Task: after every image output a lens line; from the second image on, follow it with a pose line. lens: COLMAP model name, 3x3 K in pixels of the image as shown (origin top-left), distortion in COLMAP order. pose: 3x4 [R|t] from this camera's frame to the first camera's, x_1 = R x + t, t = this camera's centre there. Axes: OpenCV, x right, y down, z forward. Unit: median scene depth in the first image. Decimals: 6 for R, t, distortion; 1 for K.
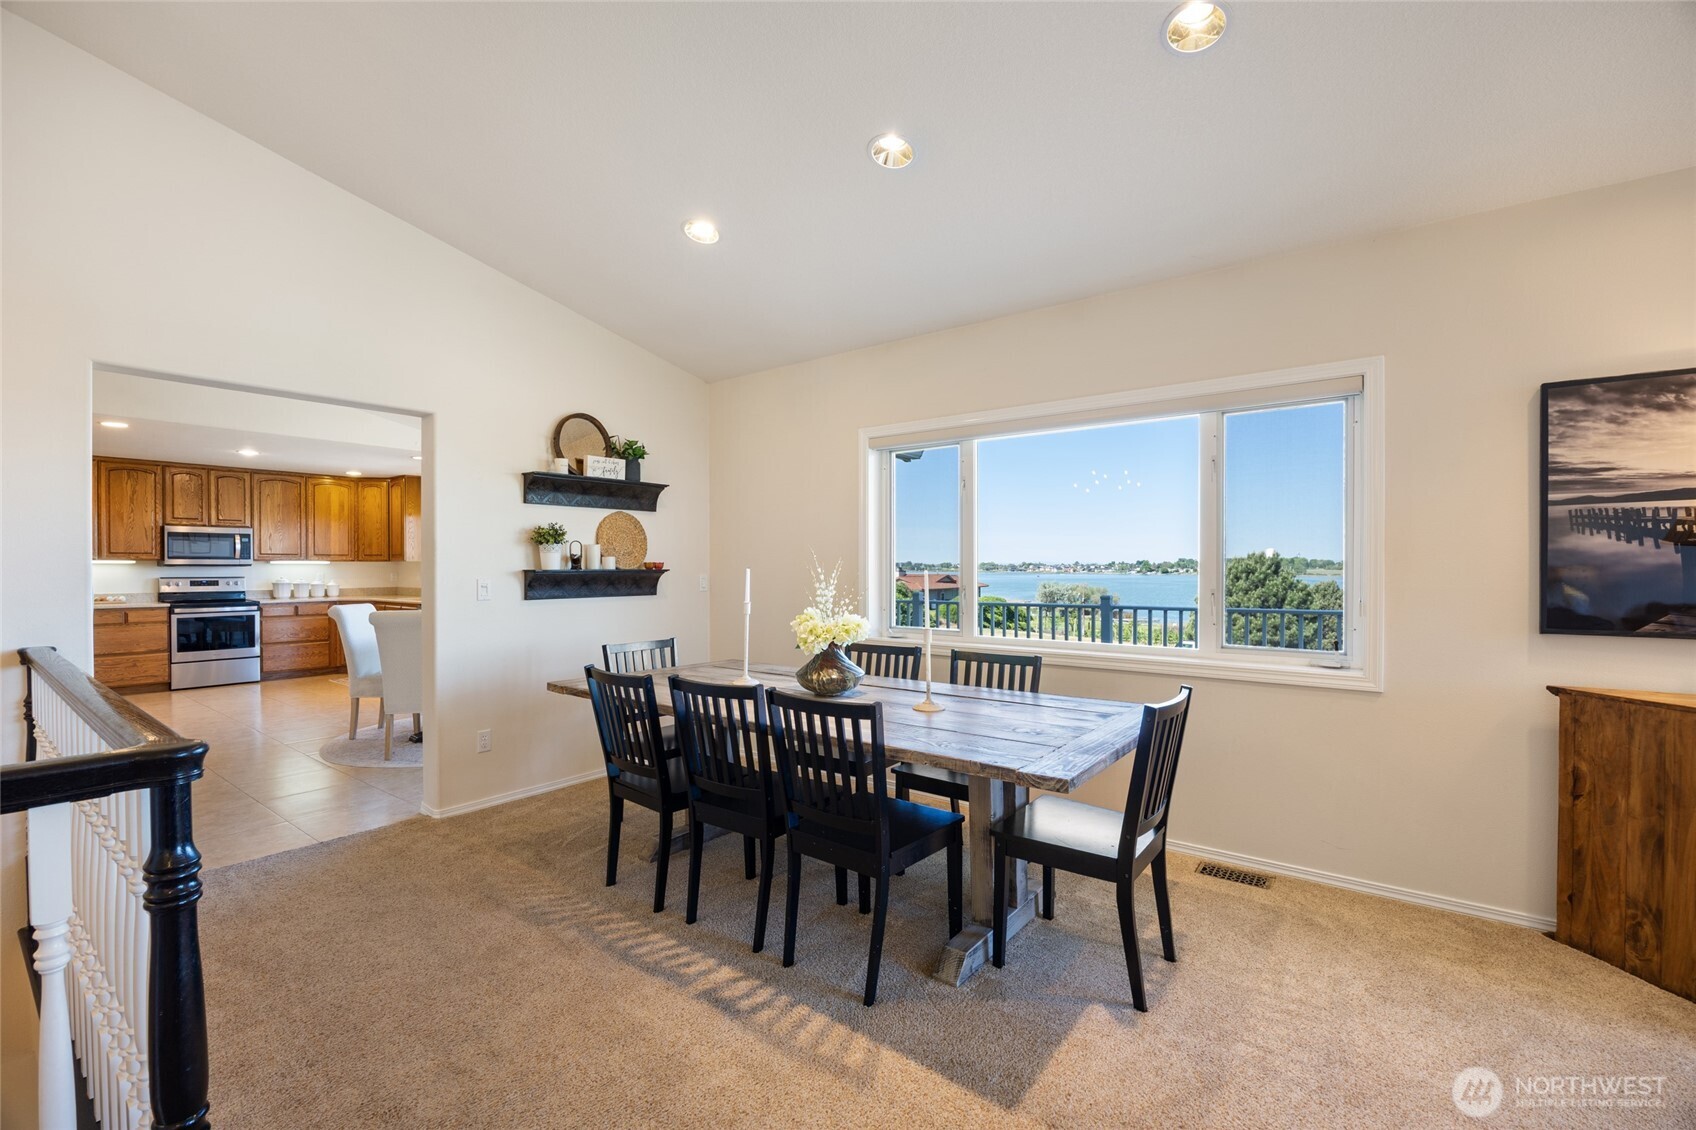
lens RADIAL K [[730.0, 0, 860.8], [0, 730.0, 571.3], [0, 0, 1]] dist [-0.024485, -0.000007]
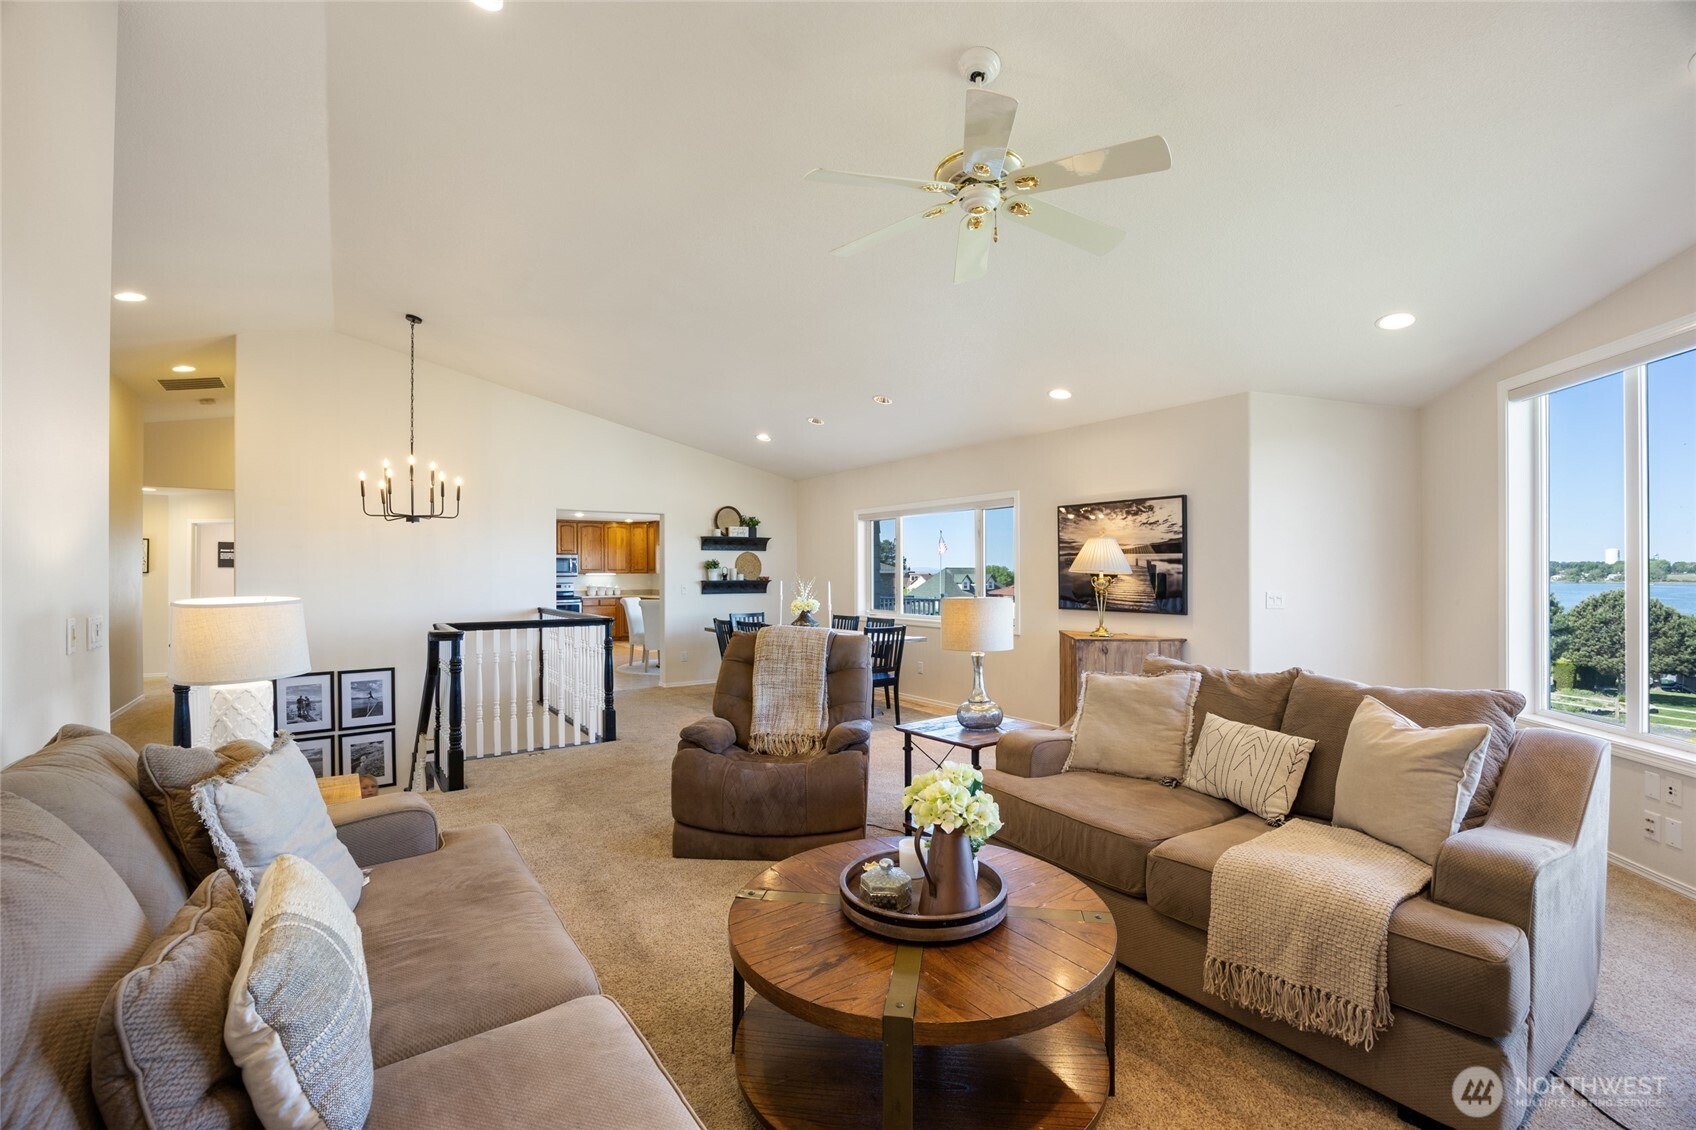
lens RADIAL K [[730.0, 0, 853.3], [0, 730.0, 569.7], [0, 0, 1]] dist [-0.024485, -0.000007]
pose [[0.954280, -0.002183, -0.298906, 0.584147], [-0.000800, 0.999951, -0.009856, -0.012531], [0.298913, 0.009644, 0.954232, -0.892869]]
